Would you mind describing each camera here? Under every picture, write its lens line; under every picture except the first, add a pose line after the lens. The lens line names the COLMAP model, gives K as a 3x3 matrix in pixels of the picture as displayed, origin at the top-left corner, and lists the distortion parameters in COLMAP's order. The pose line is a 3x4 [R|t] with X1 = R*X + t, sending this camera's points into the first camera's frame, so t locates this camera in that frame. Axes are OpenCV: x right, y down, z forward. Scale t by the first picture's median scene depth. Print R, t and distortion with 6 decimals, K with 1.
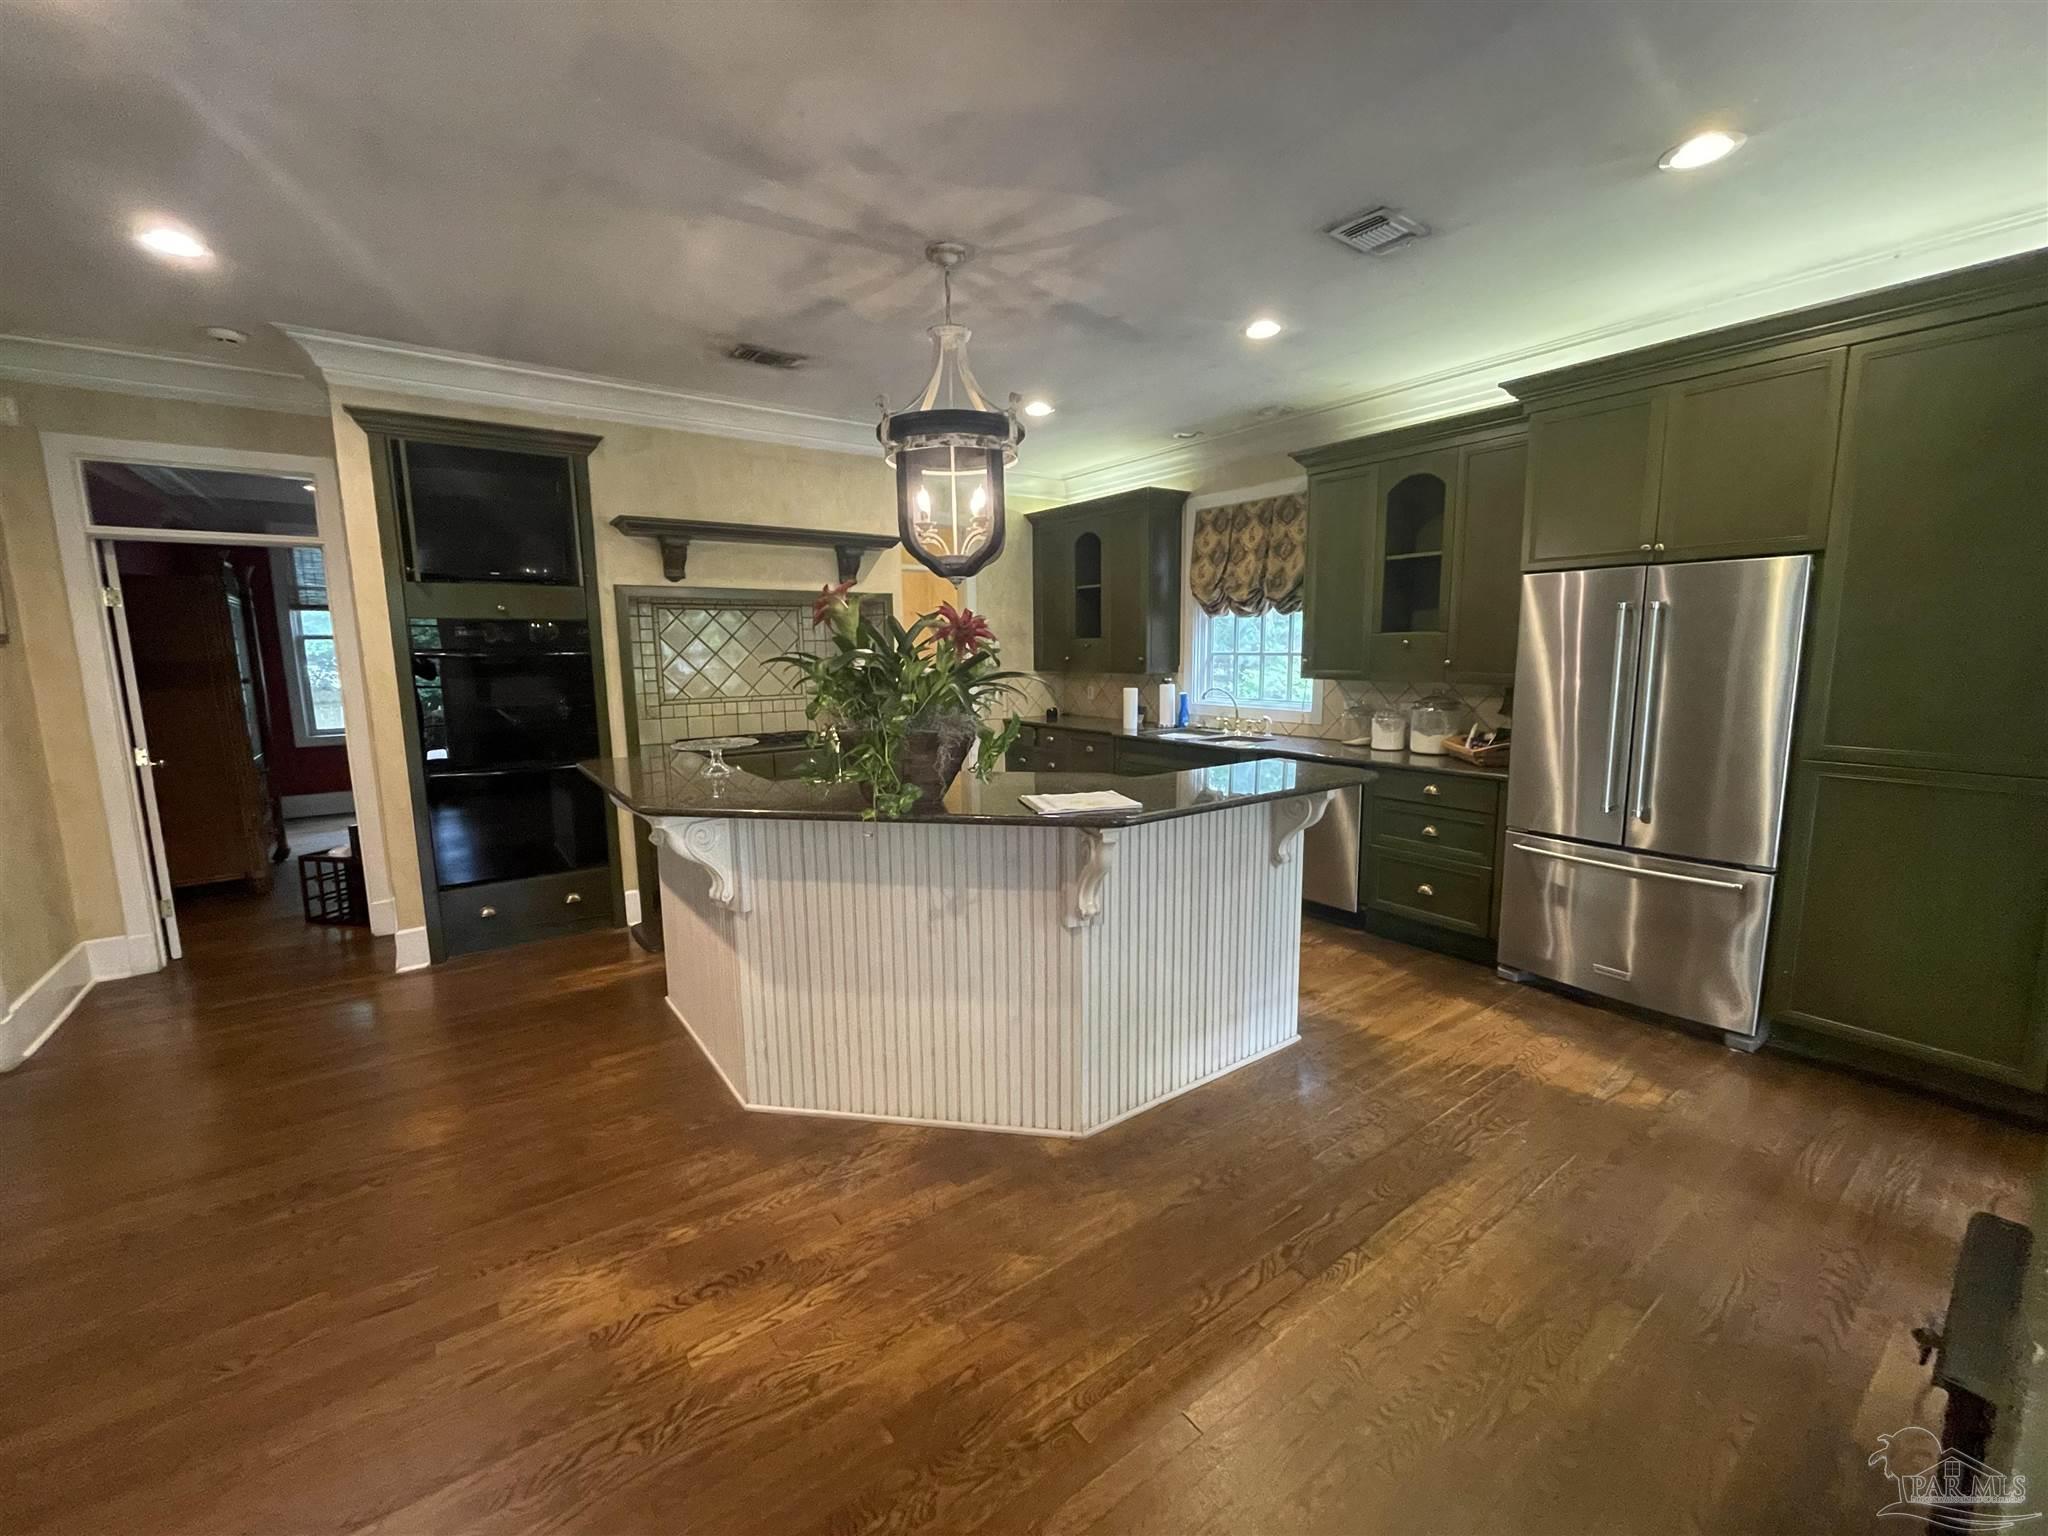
lens RADIAL K [[831.1, 0, 1026.8], [0, 831.1, 767.5], [0, 0, 1]] dist [-0.001909, -0.000217]
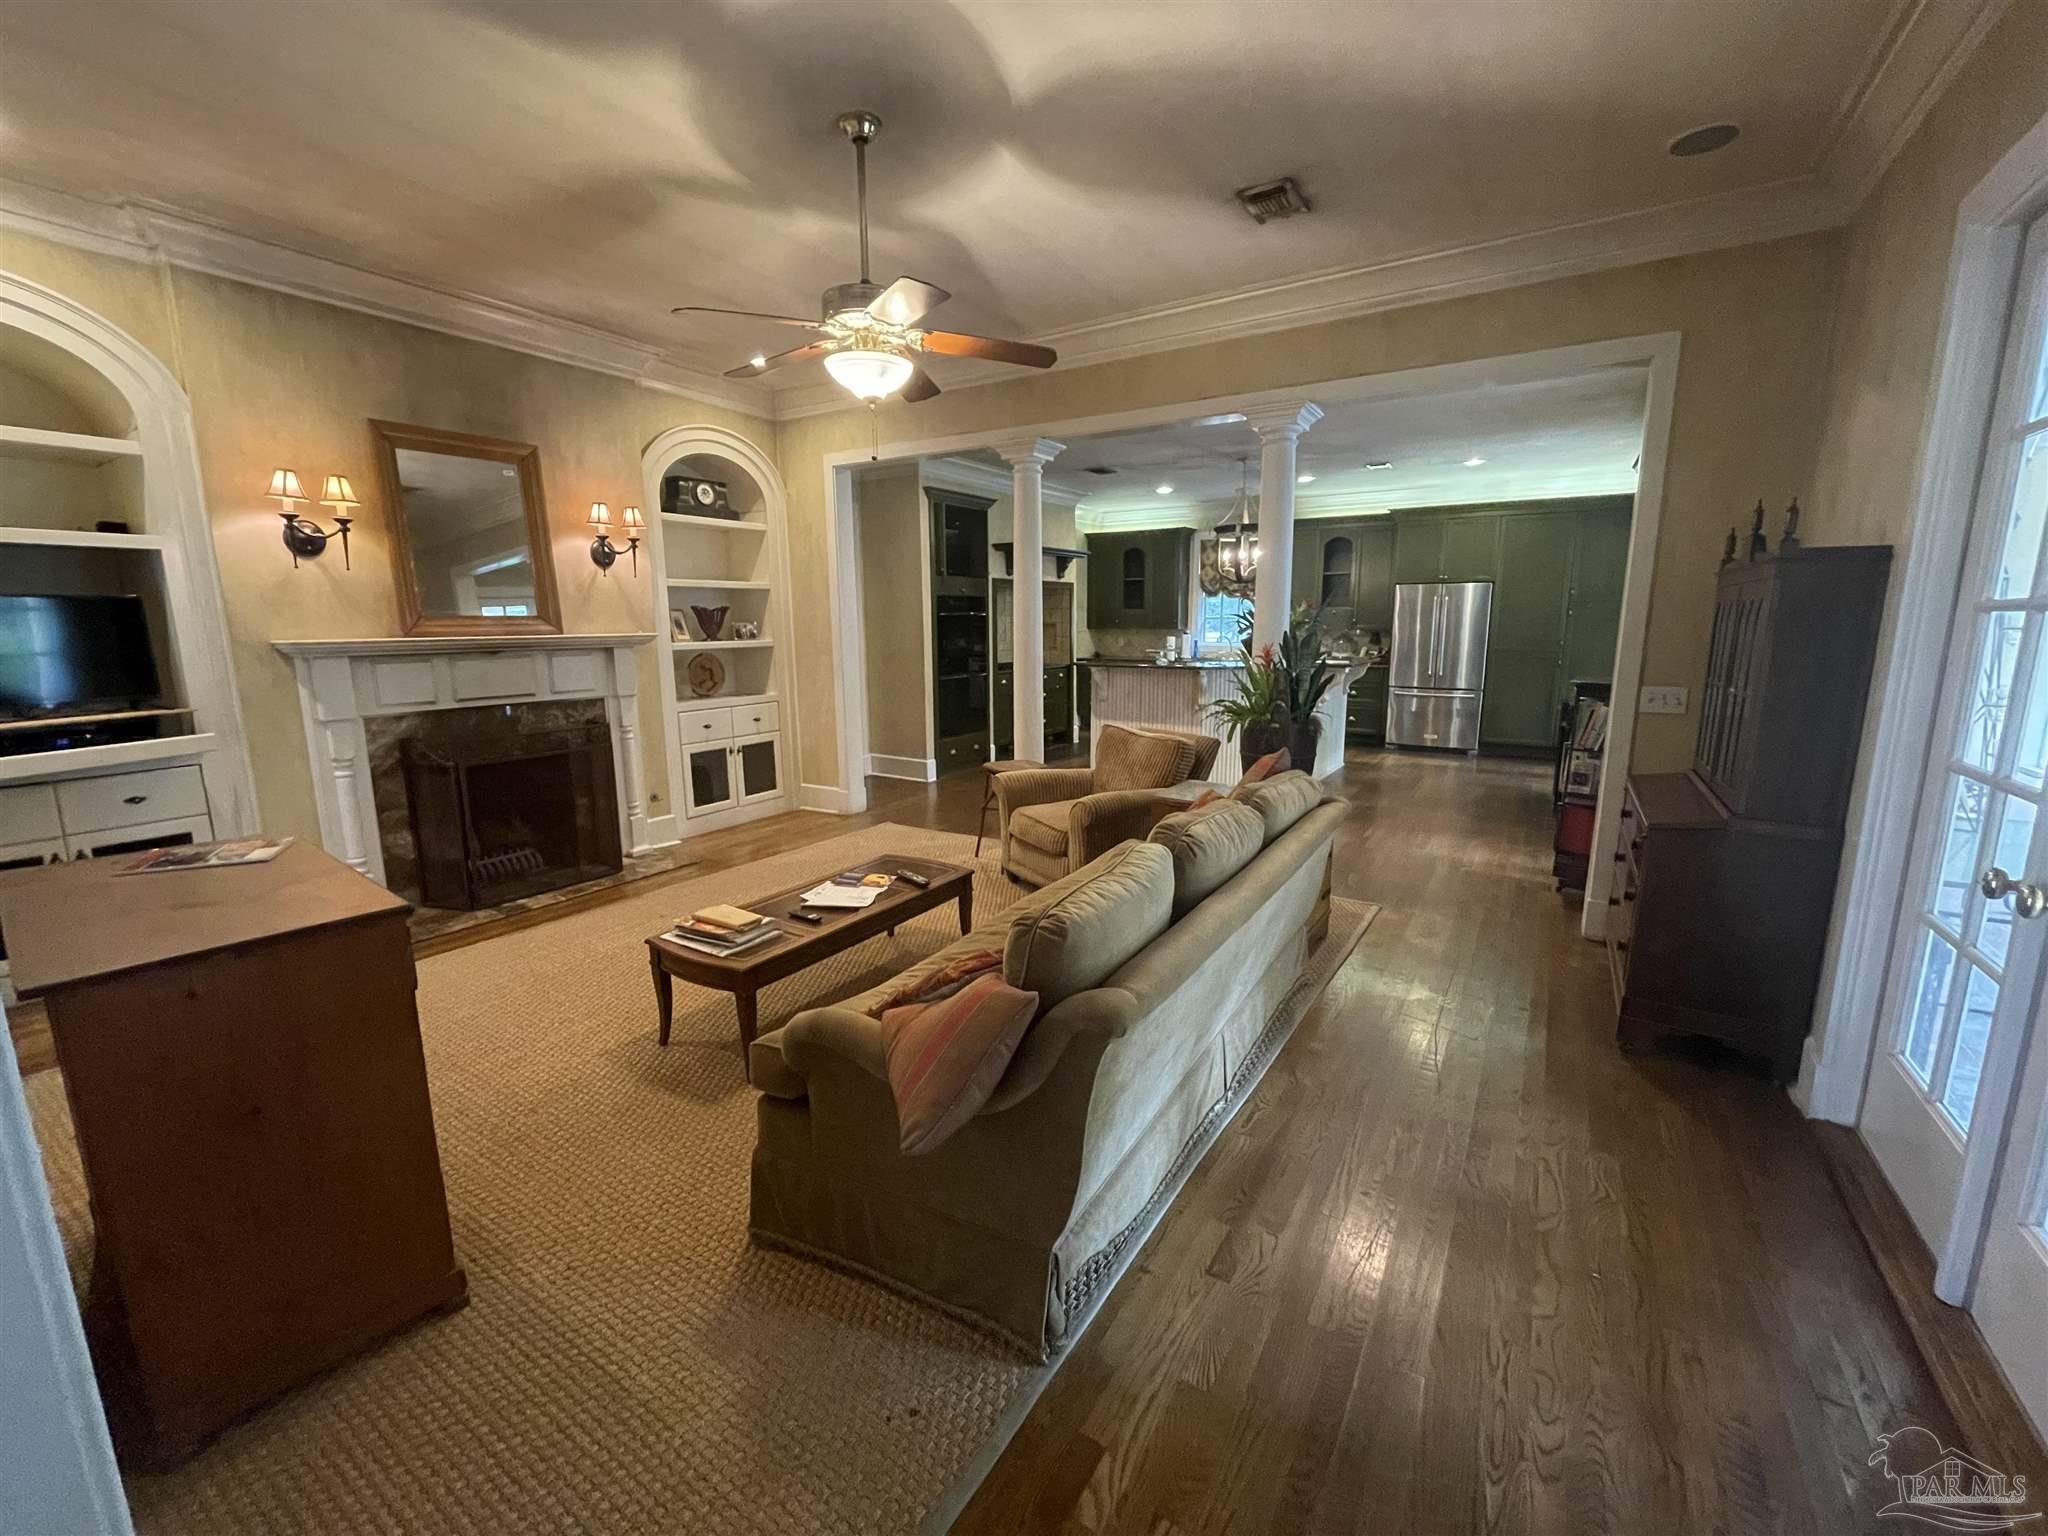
lens RADIAL K [[831.1, 0, 1026.8], [0, 831.1, 767.5], [0, 0, 1]] dist [-0.001909, -0.000217]
pose [[0.931988, -0.056029, 0.358134, -1.315731], [0.042372, 0.998048, 0.045876, 0.144697], [-0.360005, -0.027581, 0.932542, -0.913610]]
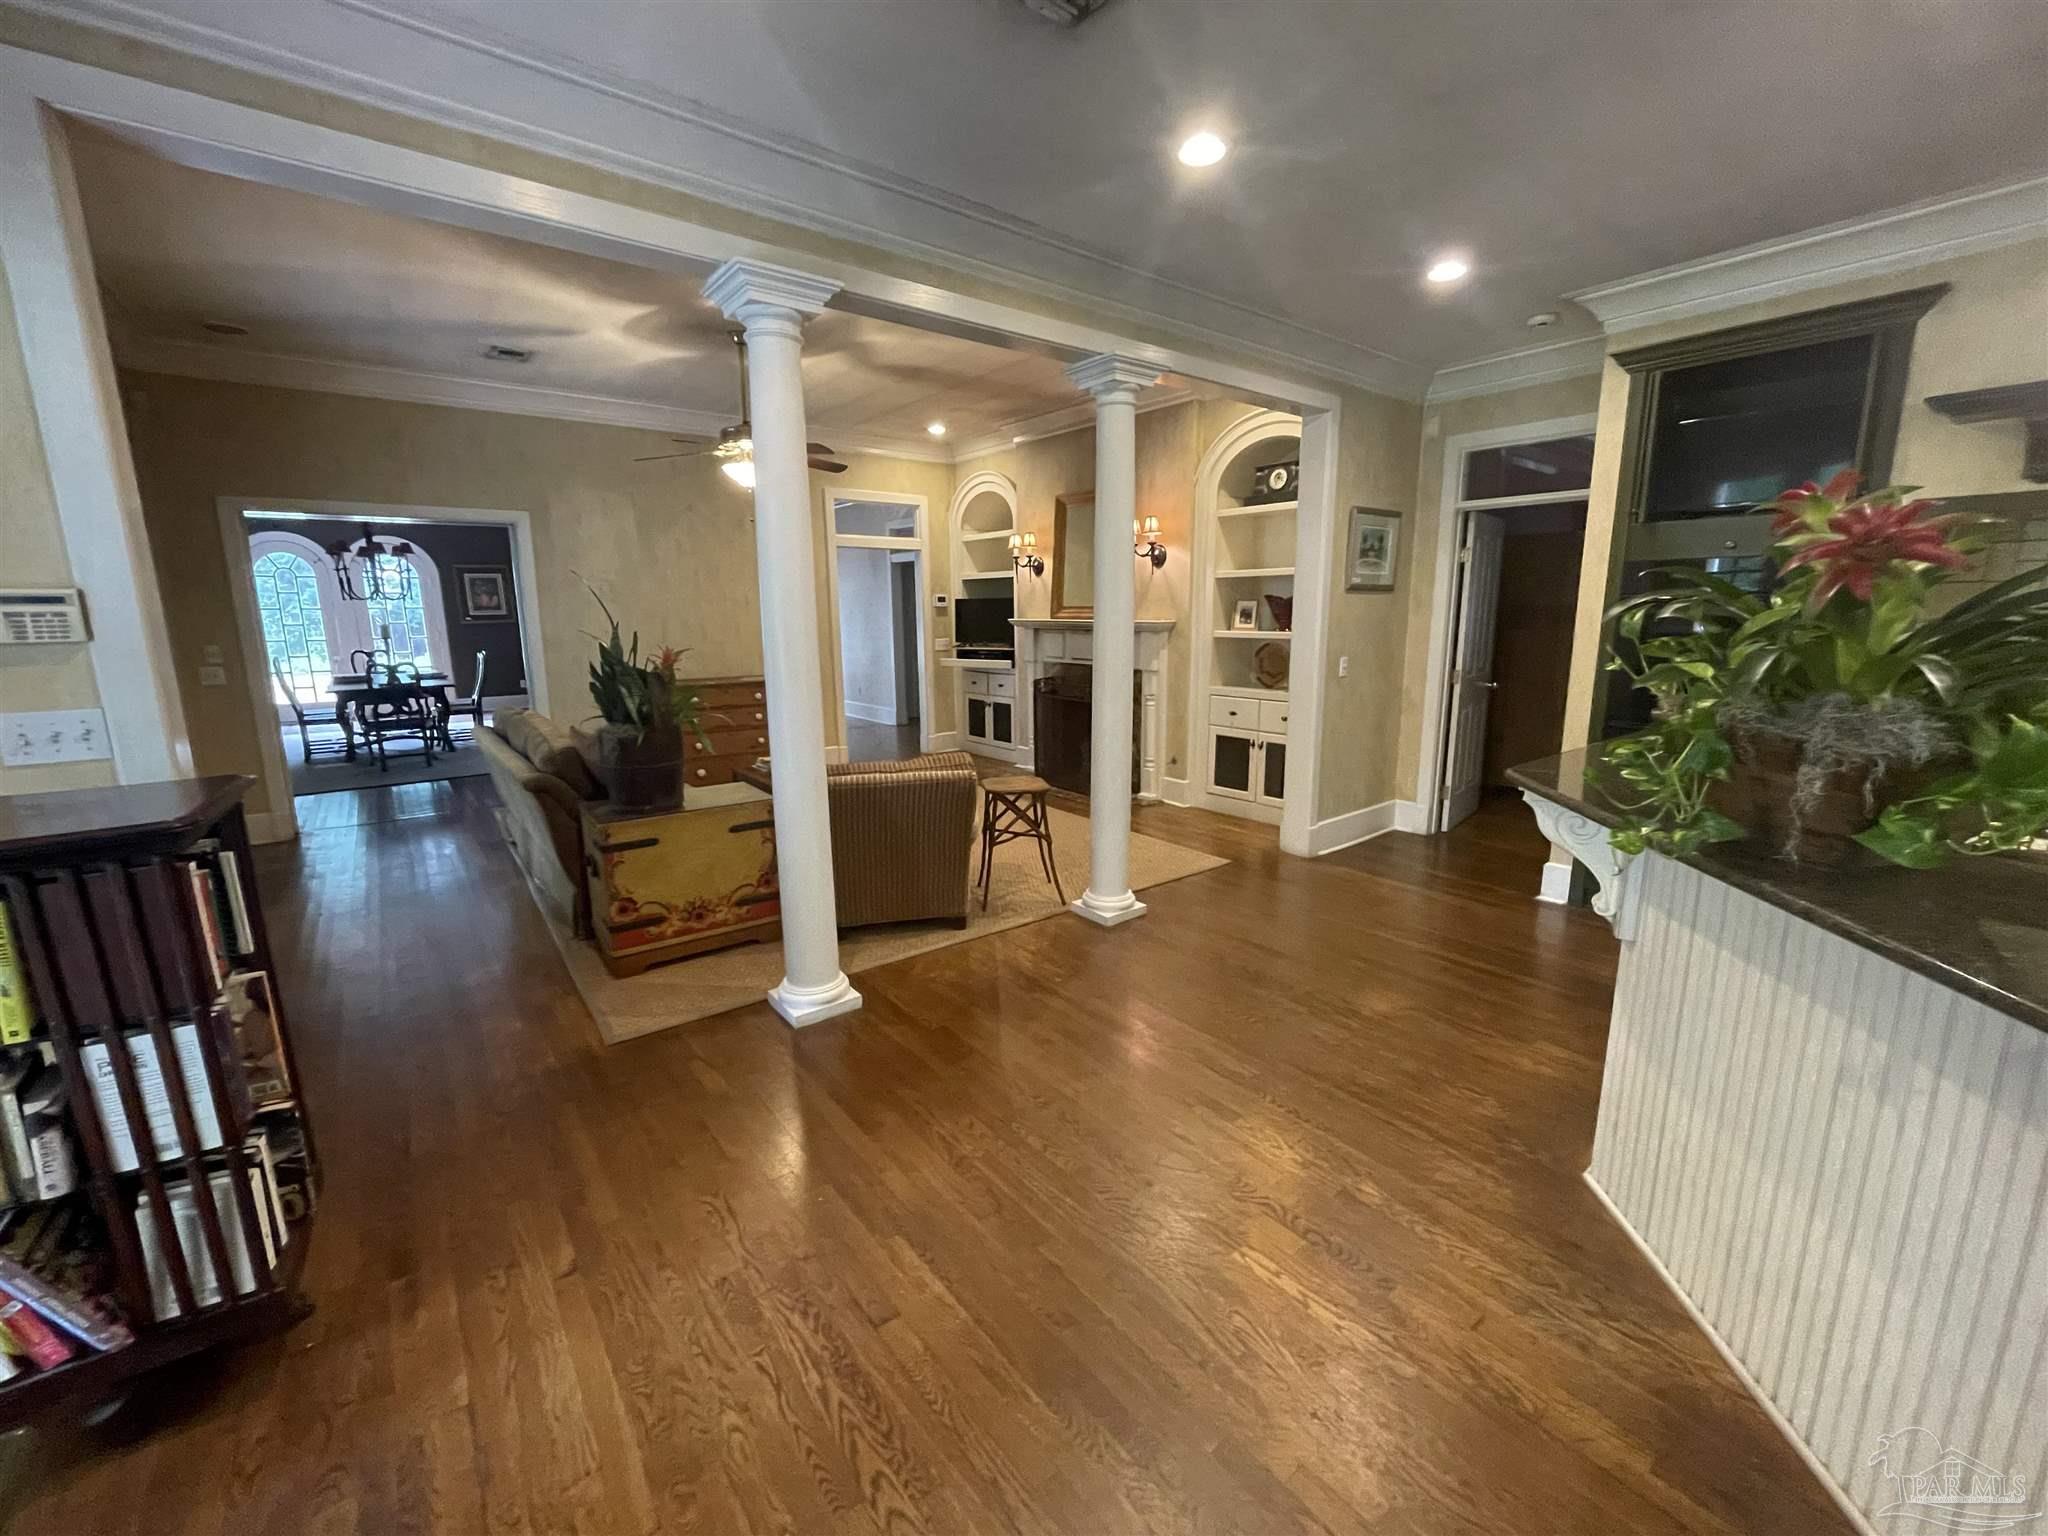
lens RADIAL K [[831.1, 0, 1026.8], [0, 831.1, 767.5], [0, 0, 1]] dist [-0.001909, -0.000217]
pose [[0.027338, 0.197222, -0.979978, 0.257897], [-0.136197, 0.971937, 0.191804, -0.035559], [0.990305, 0.128226, 0.053432, 0.285301]]
